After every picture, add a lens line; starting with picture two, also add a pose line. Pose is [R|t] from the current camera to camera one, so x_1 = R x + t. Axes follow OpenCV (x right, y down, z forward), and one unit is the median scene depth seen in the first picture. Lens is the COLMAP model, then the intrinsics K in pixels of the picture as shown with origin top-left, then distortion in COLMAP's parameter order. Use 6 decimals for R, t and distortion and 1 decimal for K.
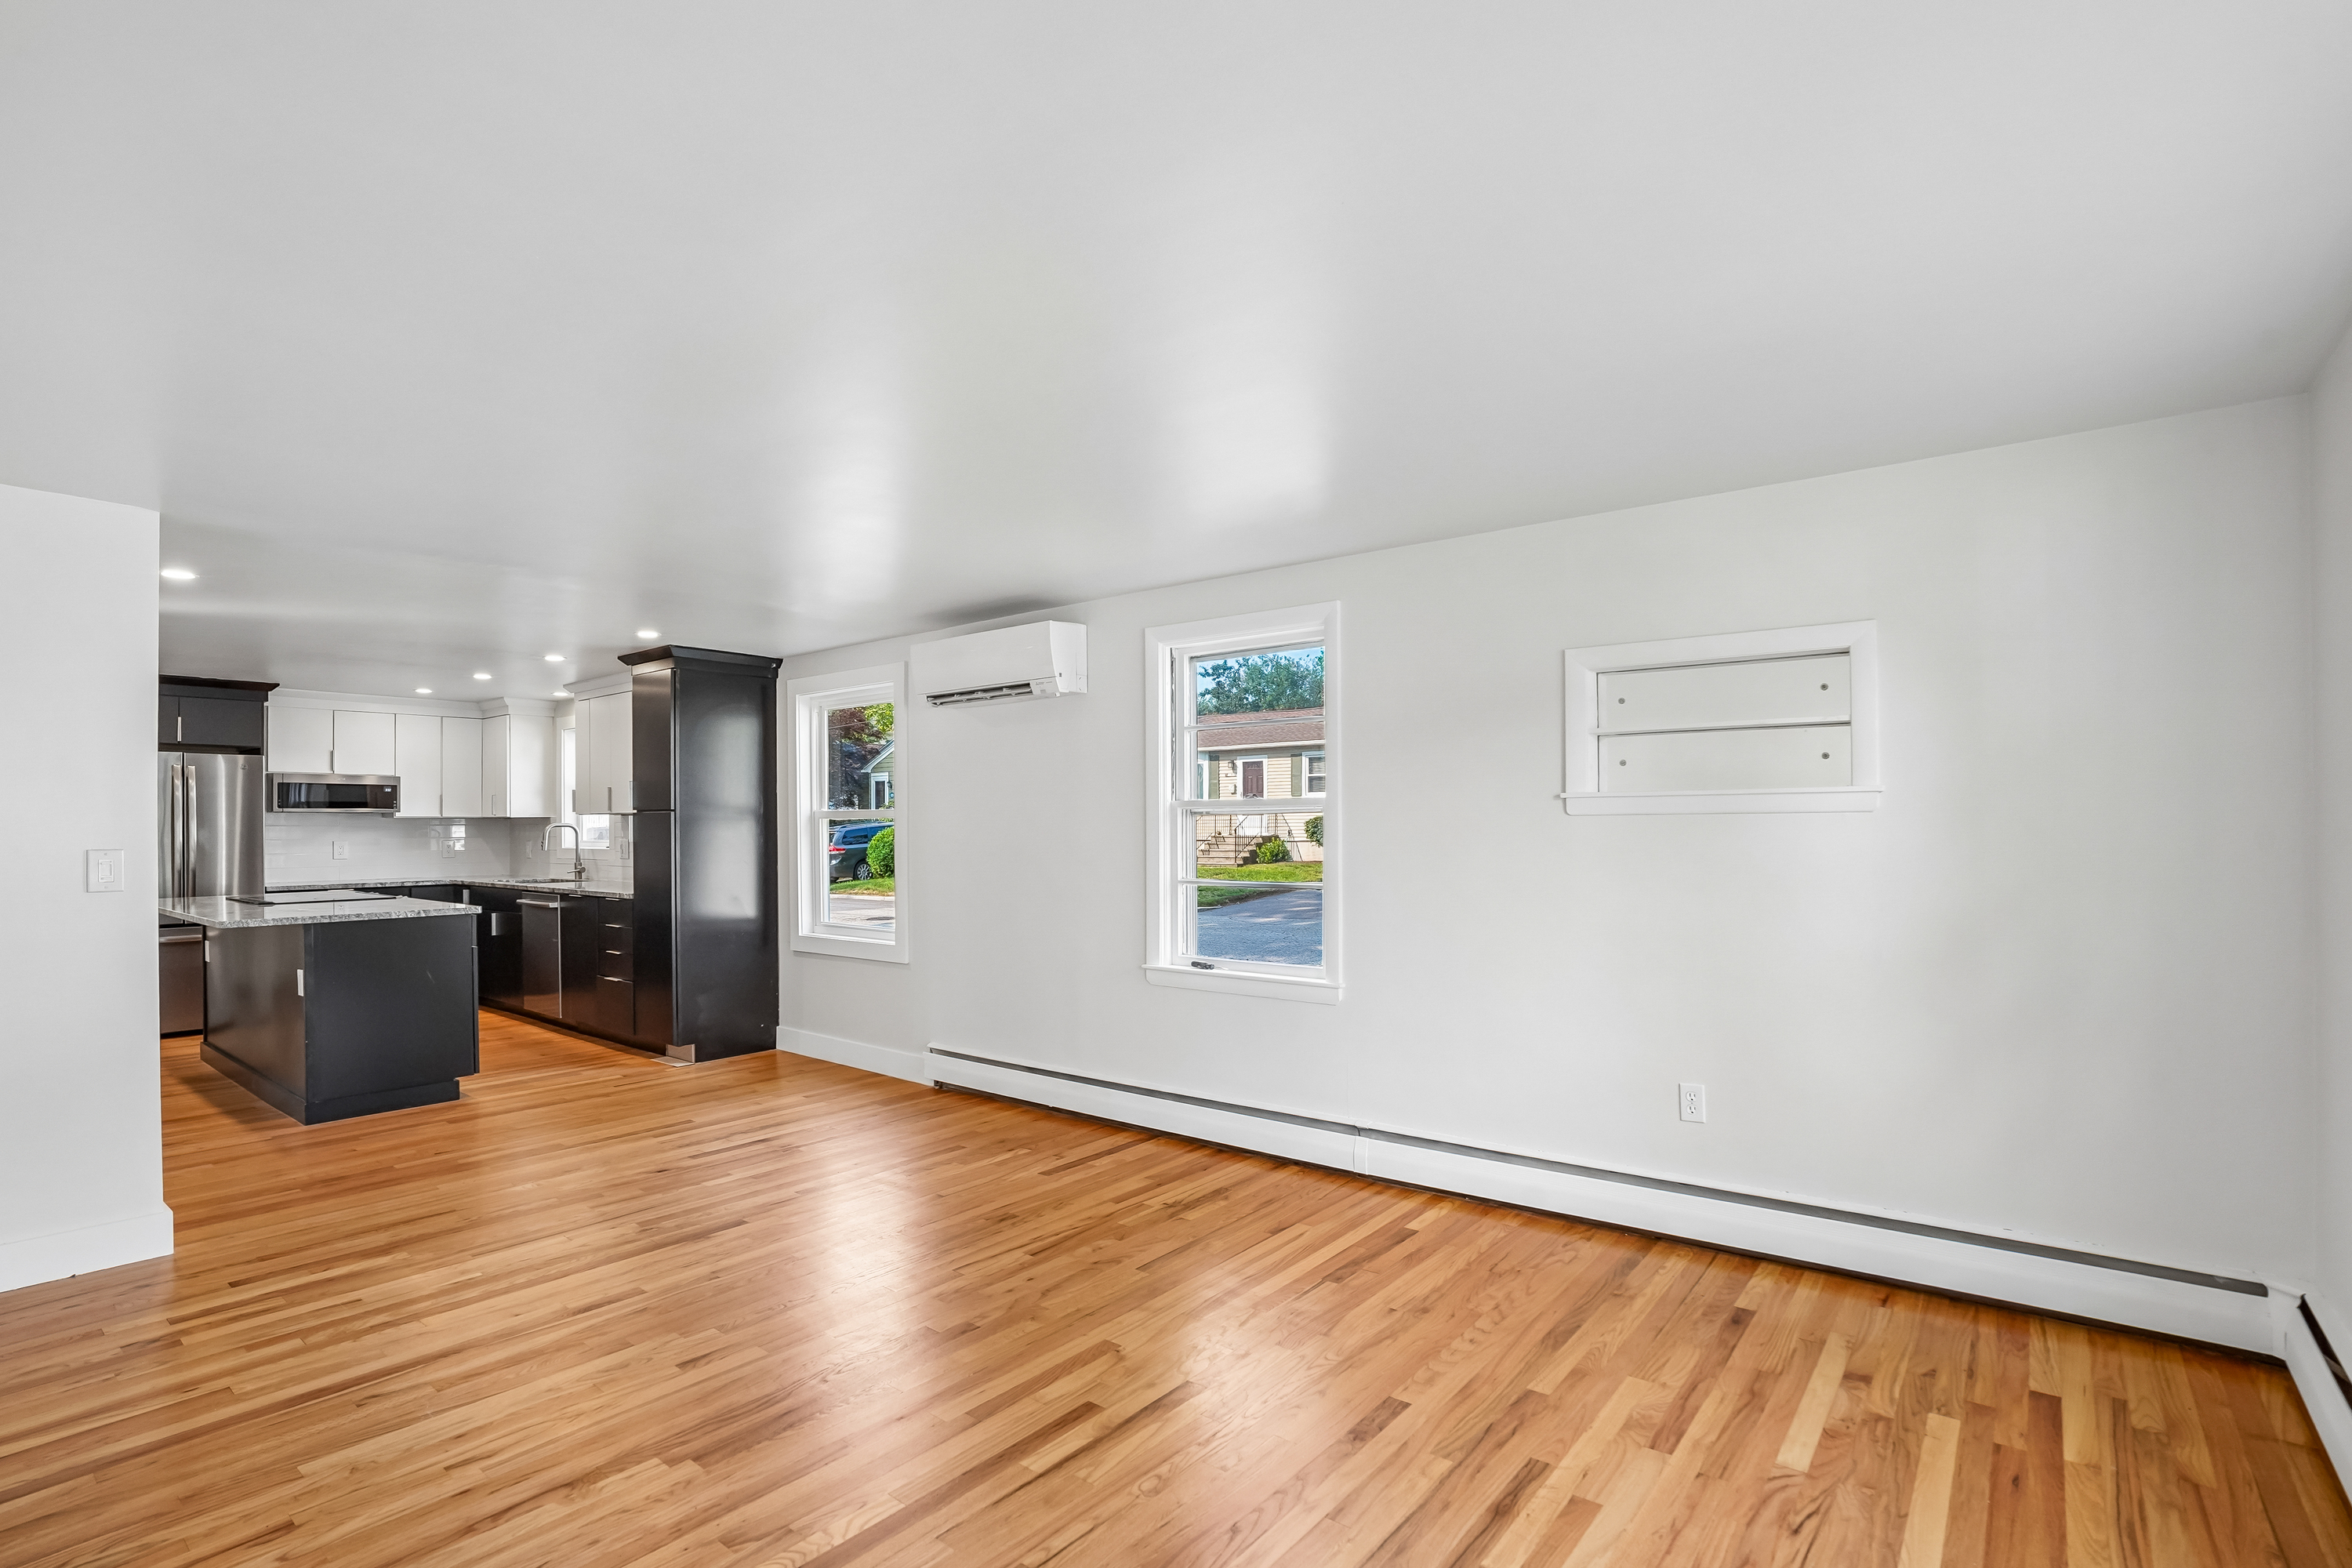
lens RADIAL K [[1127.7, 0, 1170.1], [0, 1127.7, 789.7], [0, 0, 1]] dist [-0.068673, 0.029325]
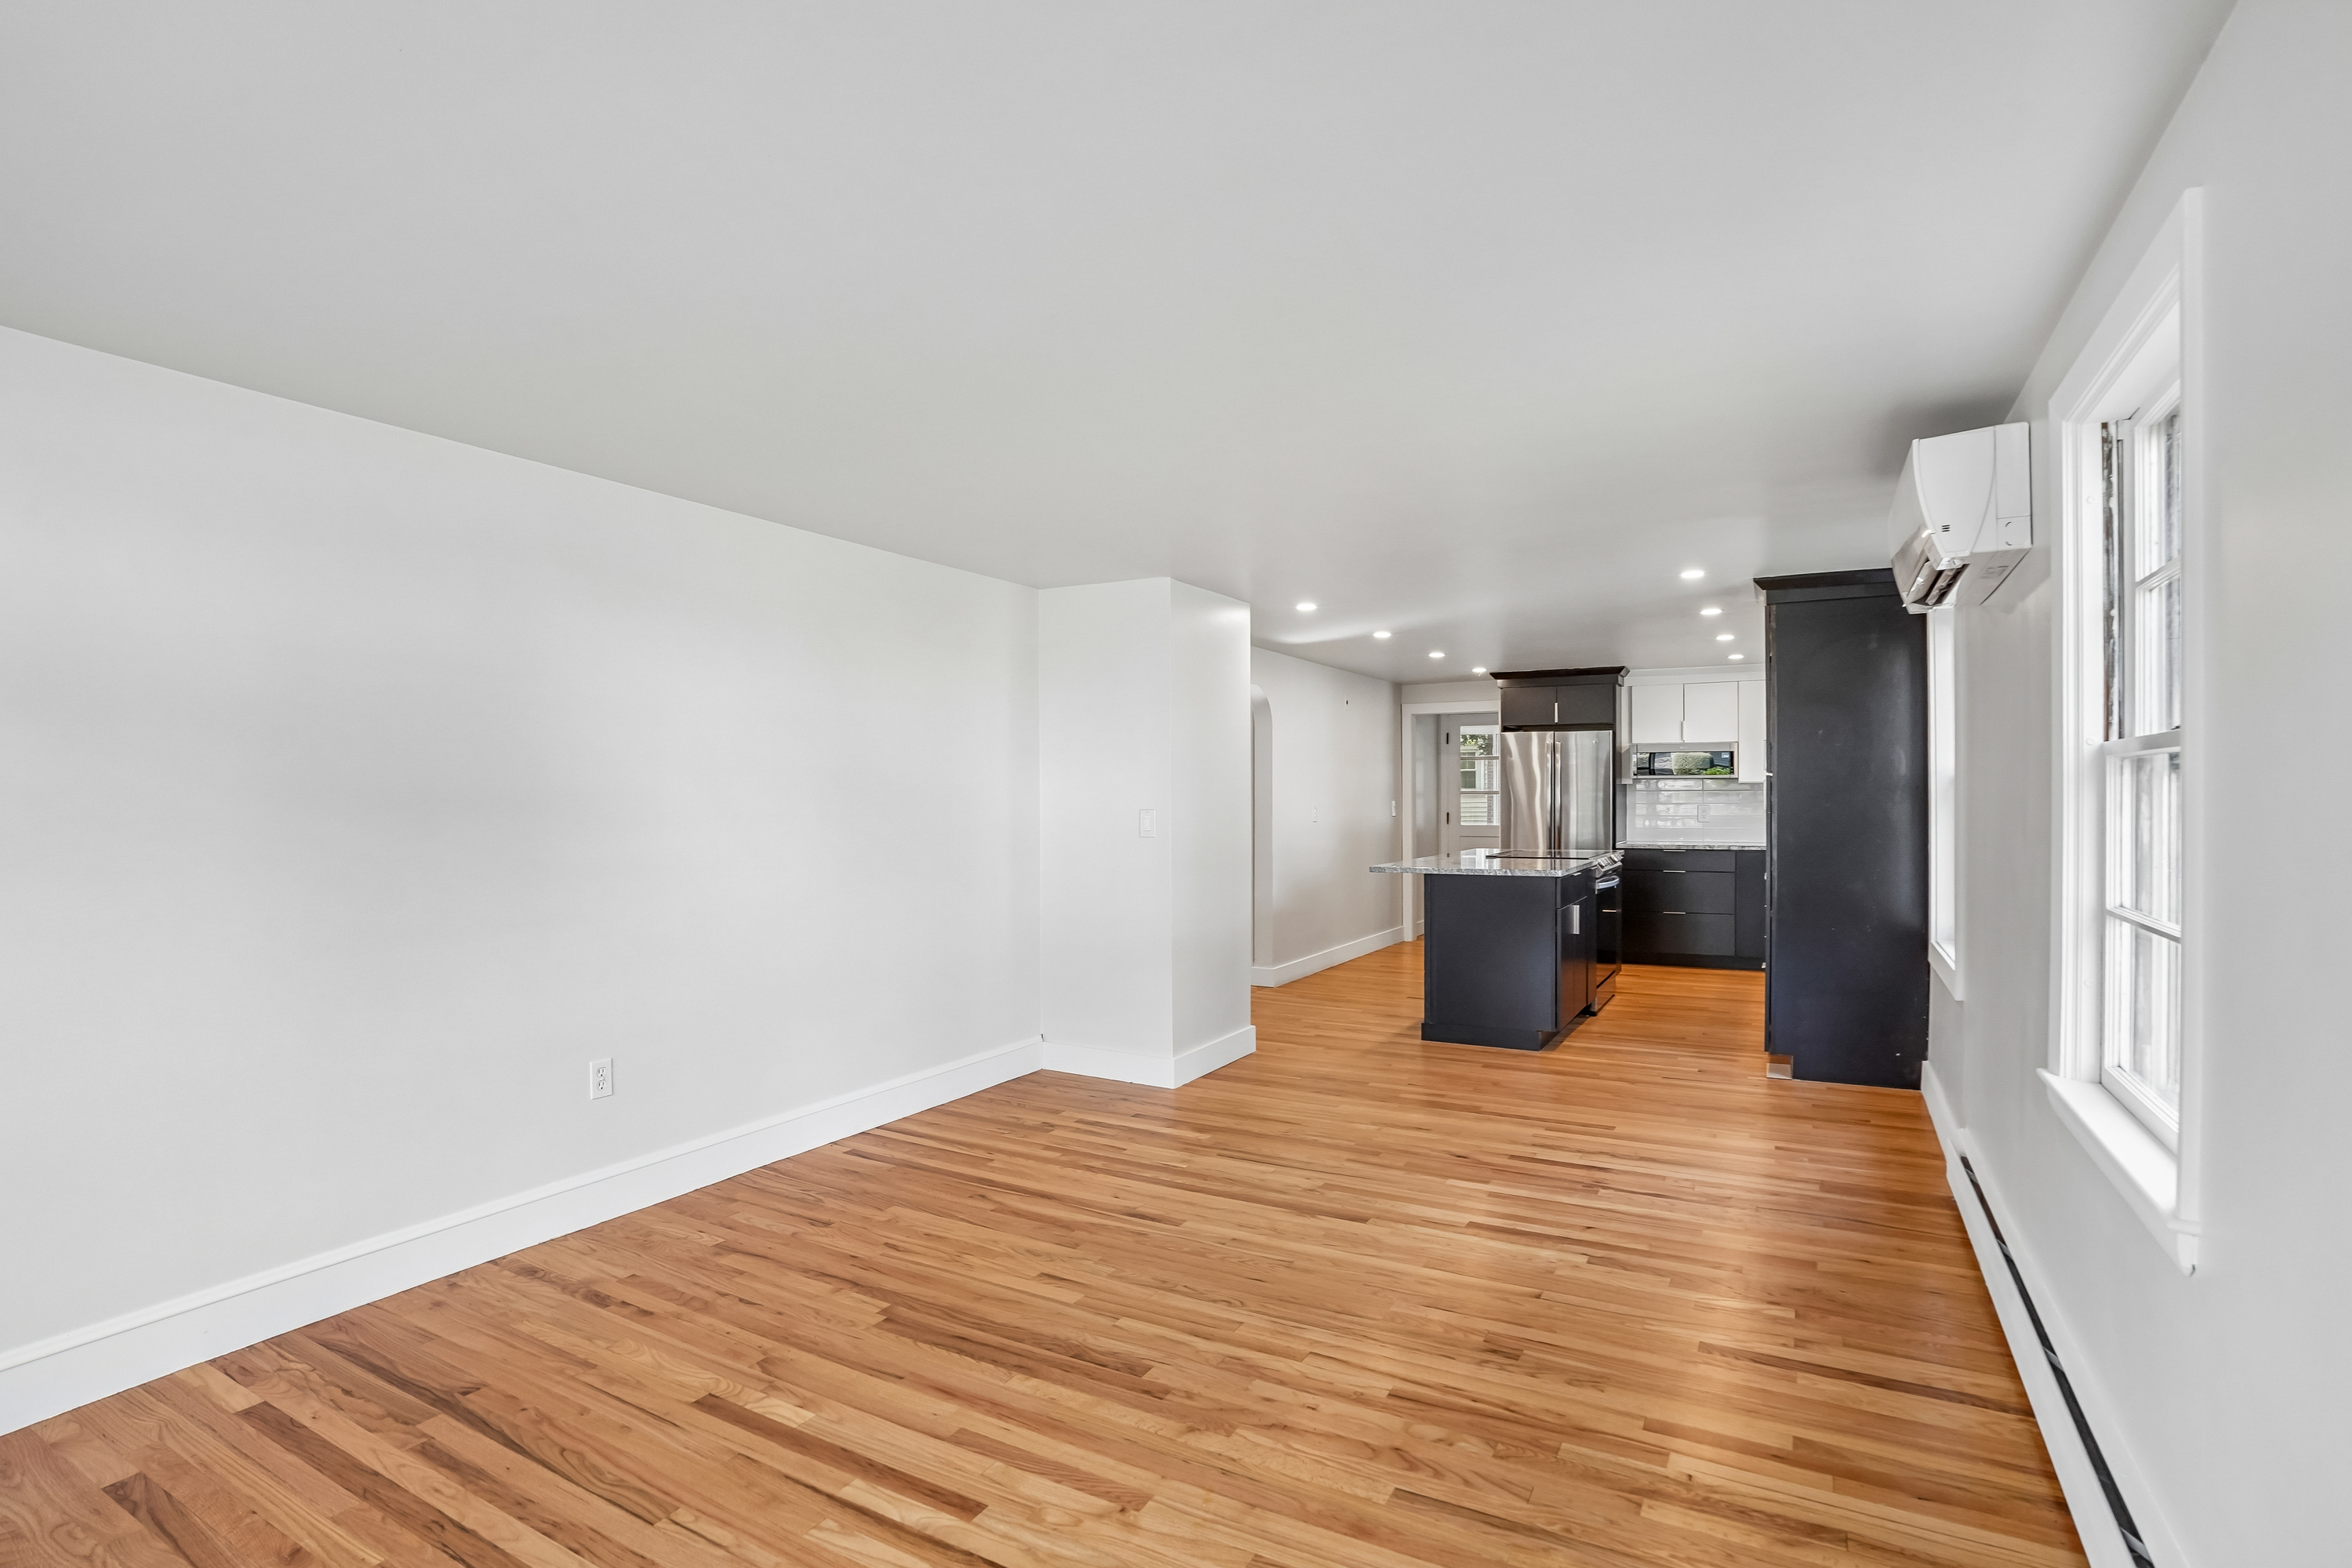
lens RADIAL K [[1127.7, 0, 1170.1], [0, 1127.7, 789.7], [0, 0, 1]] dist [-0.068673, 0.029325]
pose [[0.160116, -0.000043, -0.987098, 0.516356], [0.035096, 0.999368, 0.005650, 0.017778], [0.986474, -0.035548, 0.160016, 0.706003]]
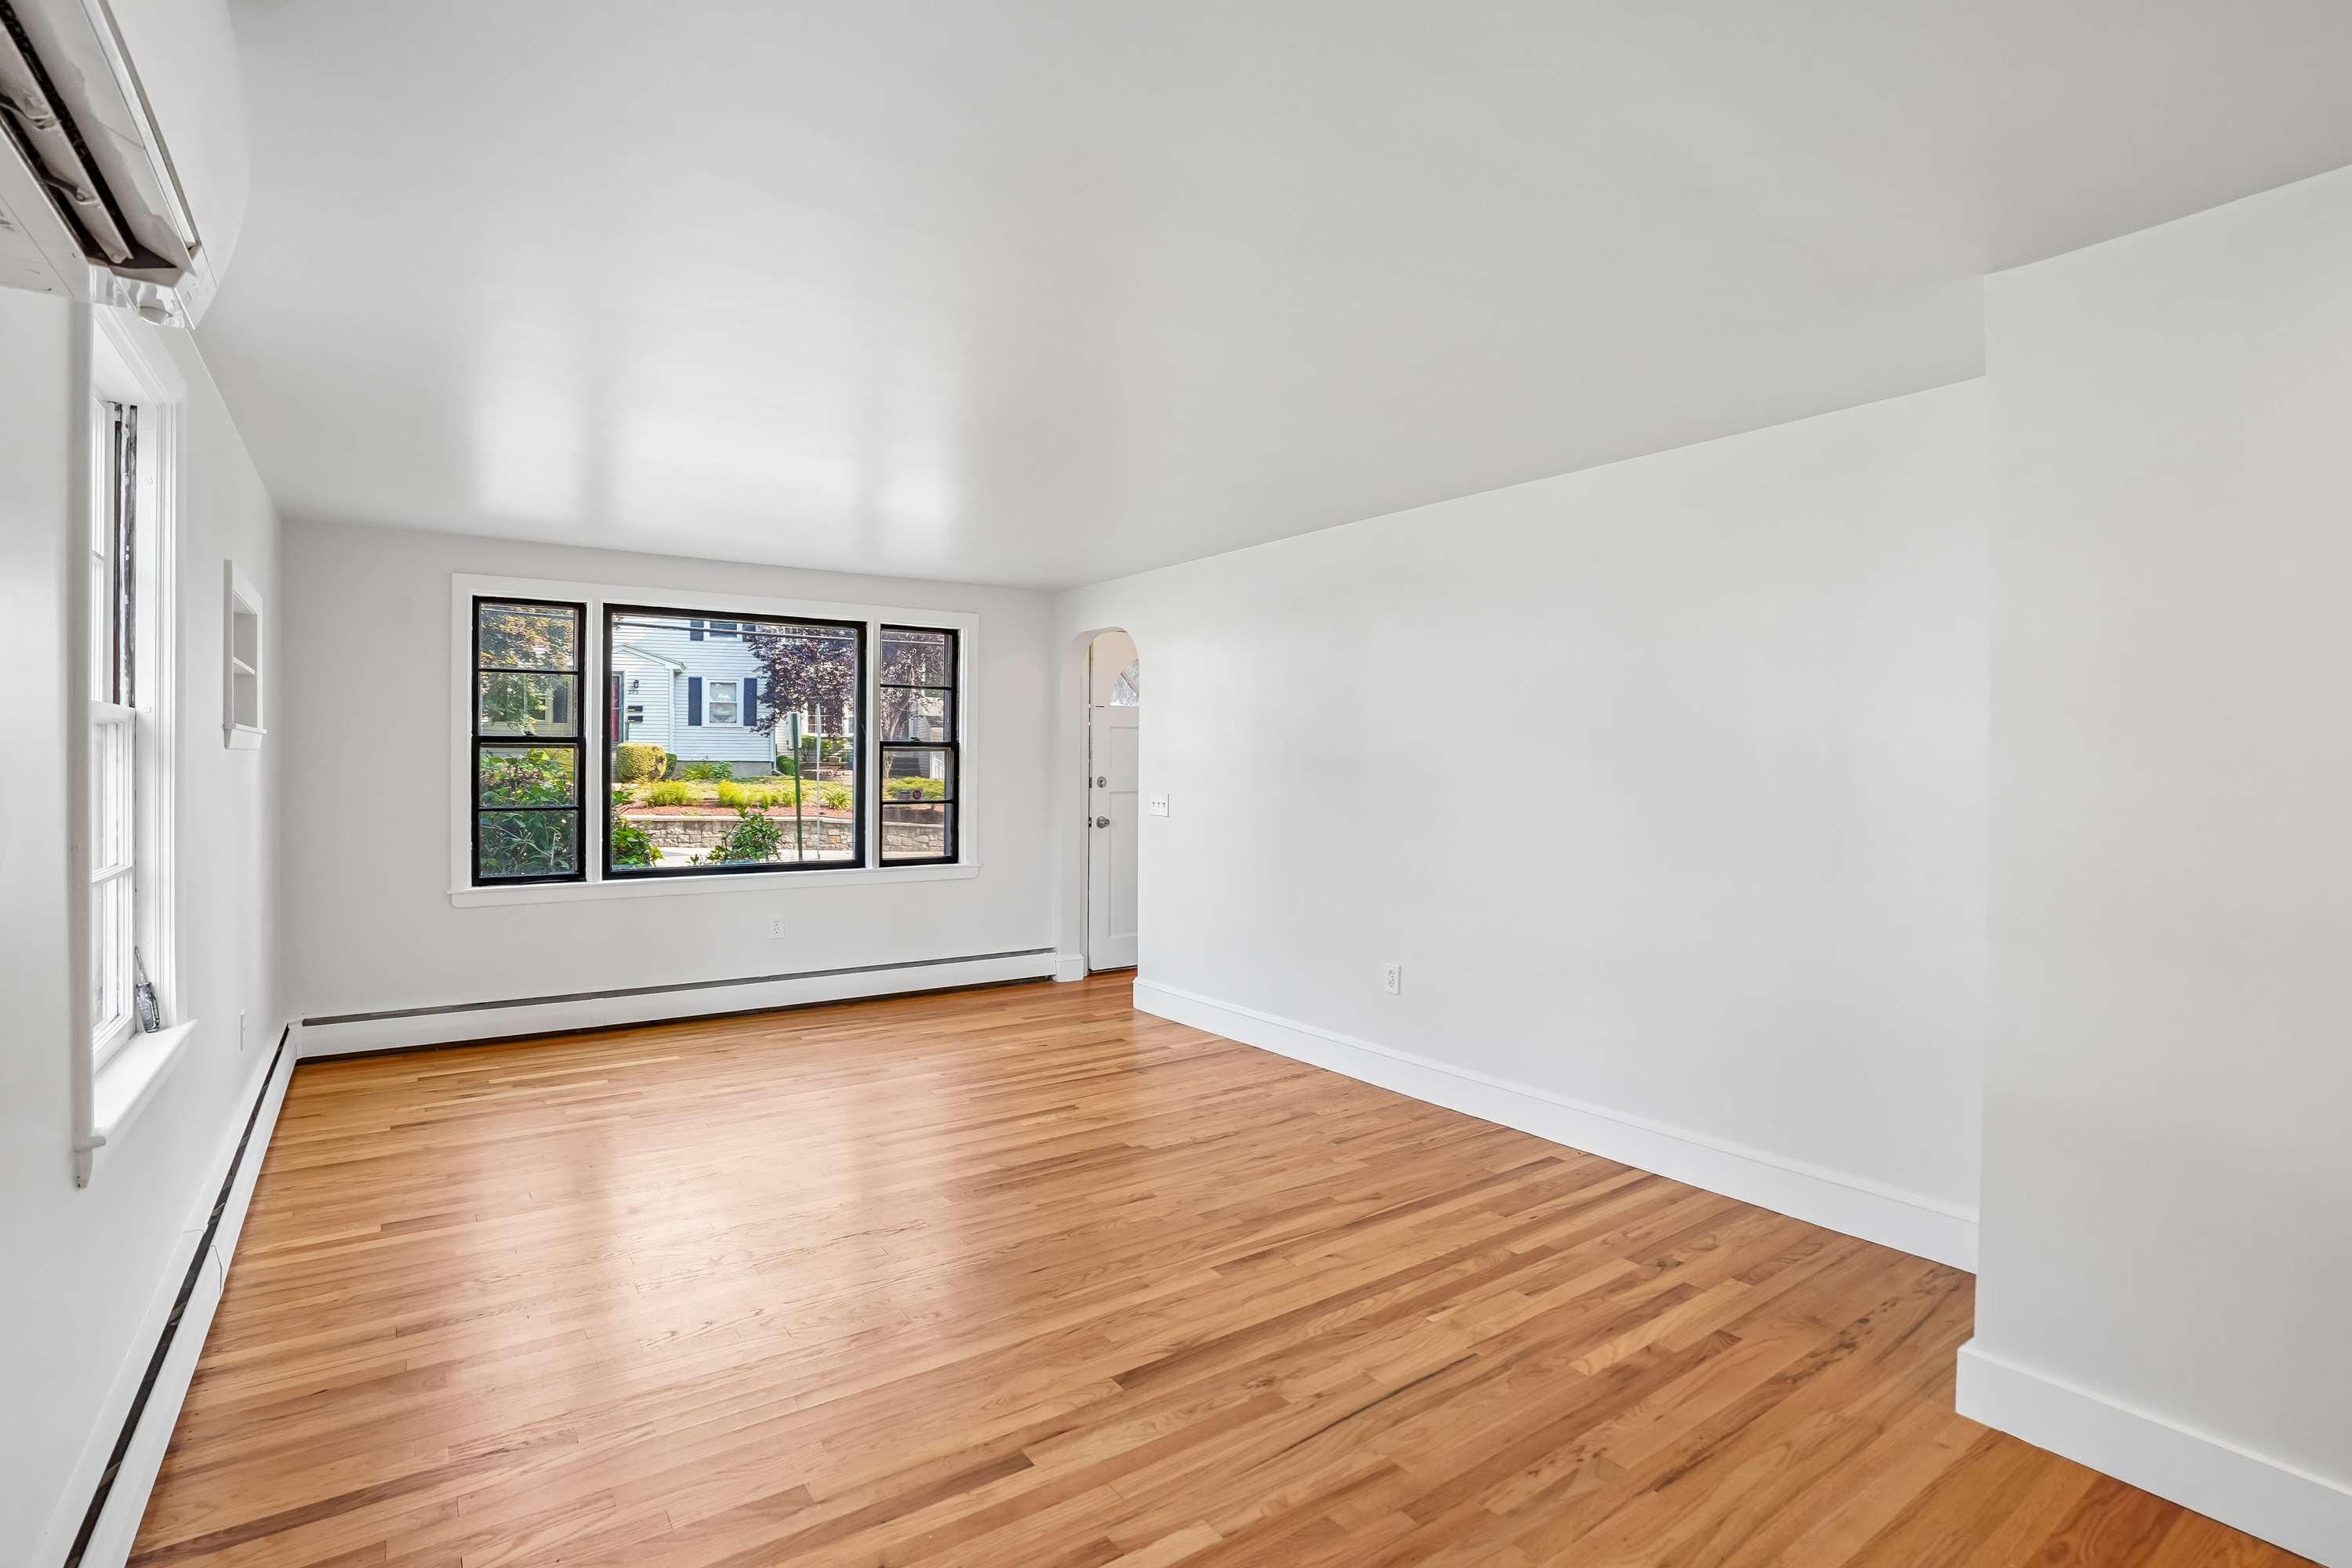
lens RADIAL K [[1127.7, 0, 1170.1], [0, 1127.7, 789.7], [0, 0, 1]] dist [-0.068673, 0.029325]
pose [[-0.963616, -0.006044, 0.267222, -0.584158], [-0.007744, 0.999956, -0.005308, 0.053711], [-0.267178, -0.007184, -0.963620, 1.618968]]
